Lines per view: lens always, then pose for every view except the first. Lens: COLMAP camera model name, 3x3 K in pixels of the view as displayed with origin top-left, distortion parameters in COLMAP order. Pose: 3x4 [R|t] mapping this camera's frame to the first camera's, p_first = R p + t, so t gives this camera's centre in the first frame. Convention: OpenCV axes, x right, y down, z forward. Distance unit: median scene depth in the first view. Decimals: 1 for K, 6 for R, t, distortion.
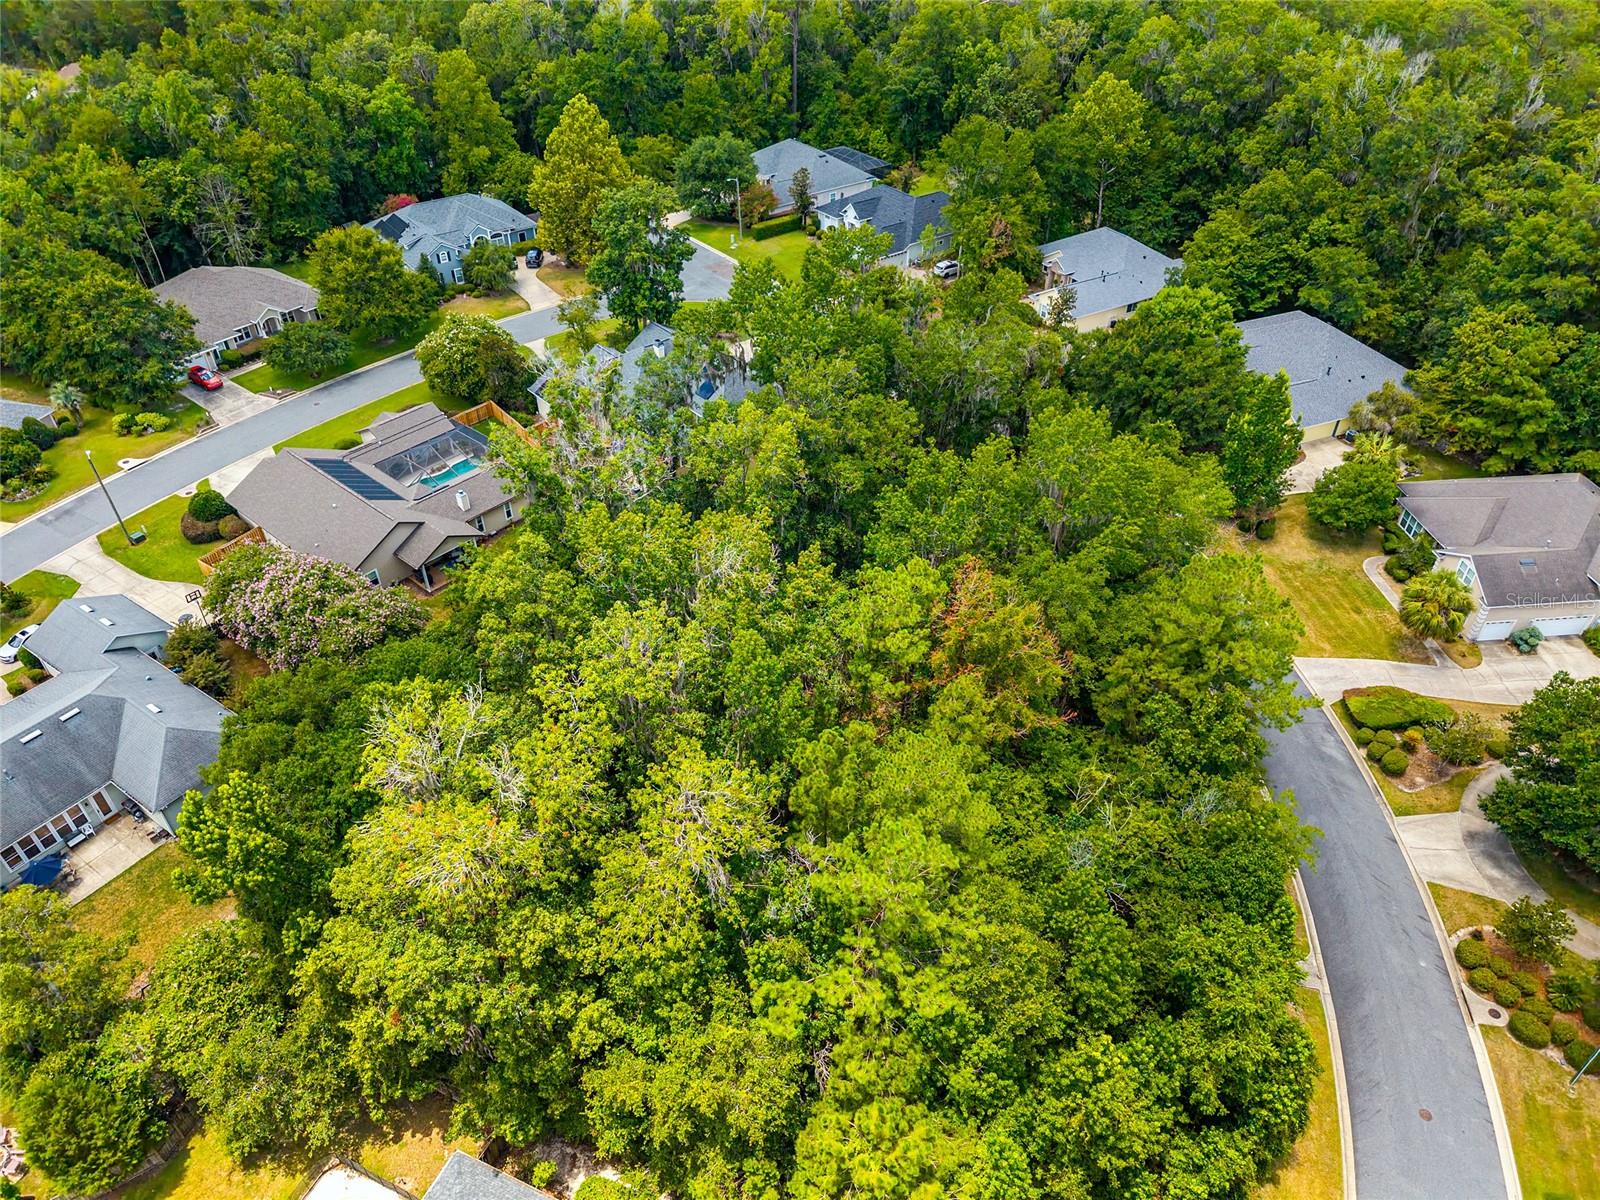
lens RADIAL K [[1090.9, 0, 800.0], [0, 1090.9, 600.0], [0, 0, 1]] dist [-0.004416, 0.000304]
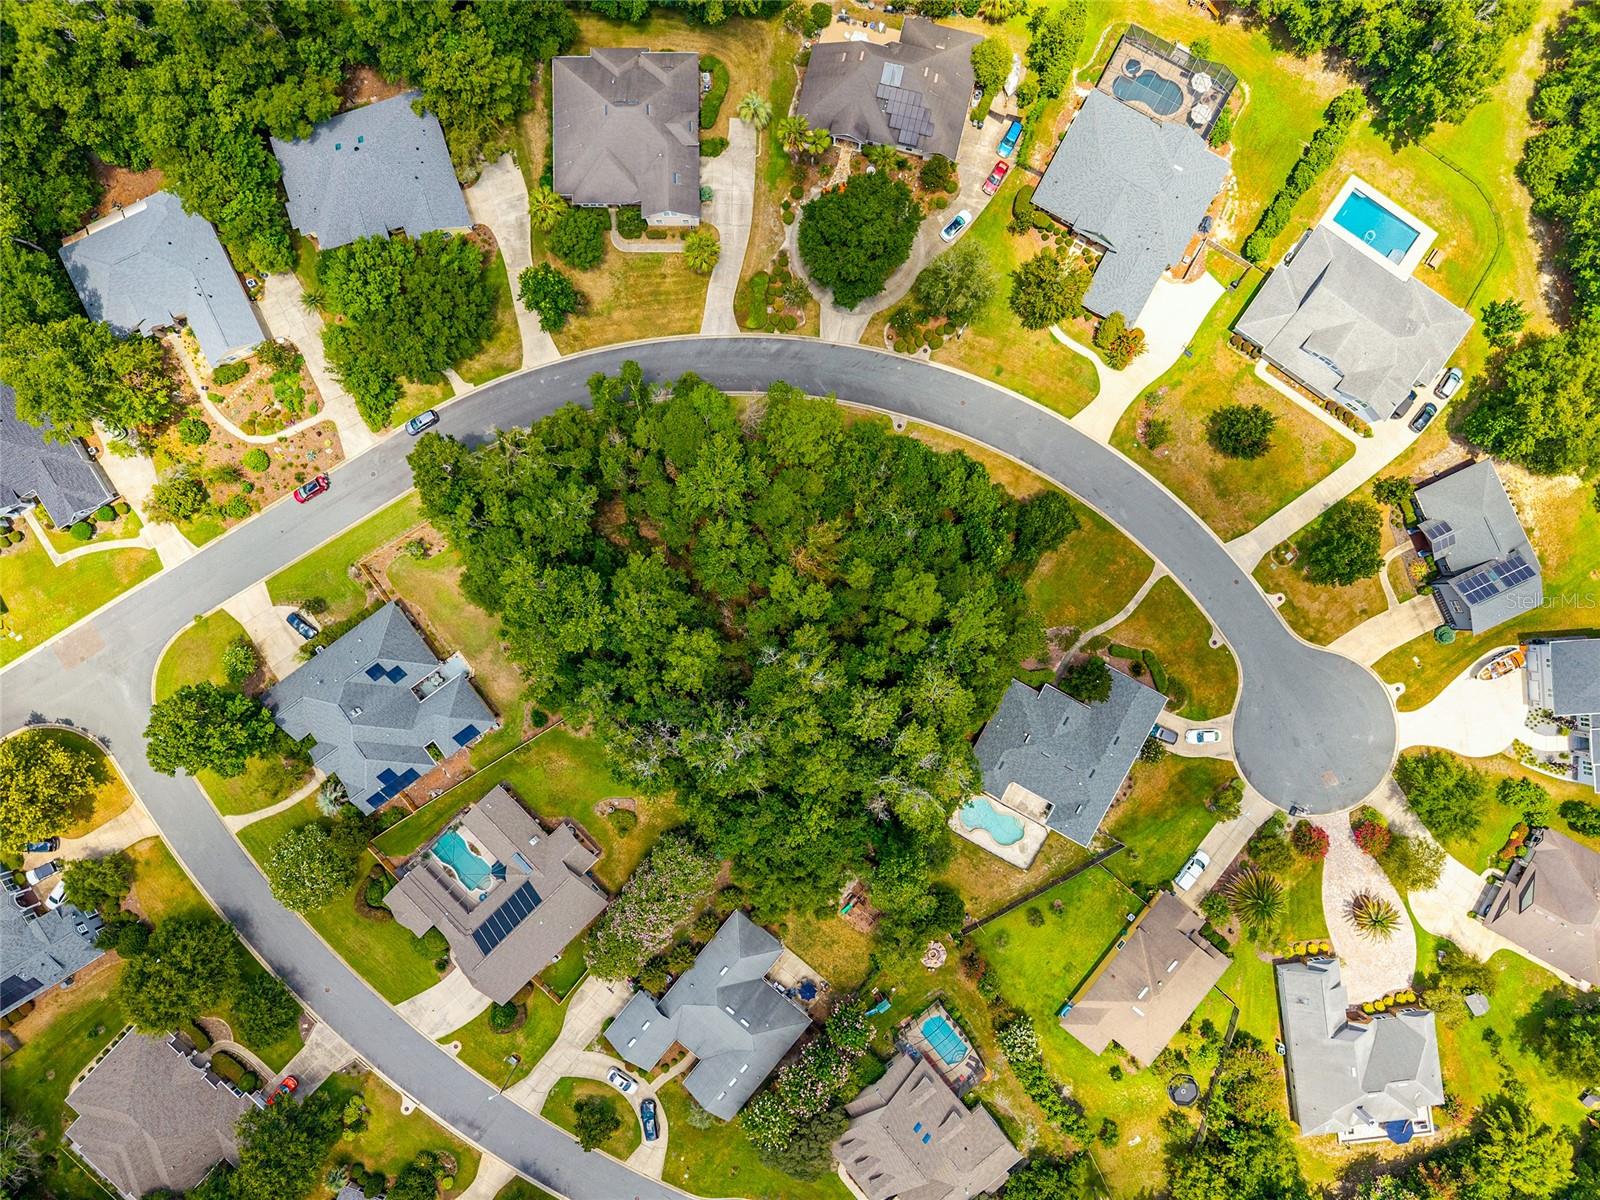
lens RADIAL K [[1090.9, 0, 800.0], [0, 1090.9, 600.0], [0, 0, 1]] dist [-0.004416, 0.000304]
pose [[0.089069, -0.995994, -0.007890, 0.082360], [0.597898, 0.047129, 0.800186, -1.400413], [-0.796608, -0.075989, 0.599701, -0.203462]]
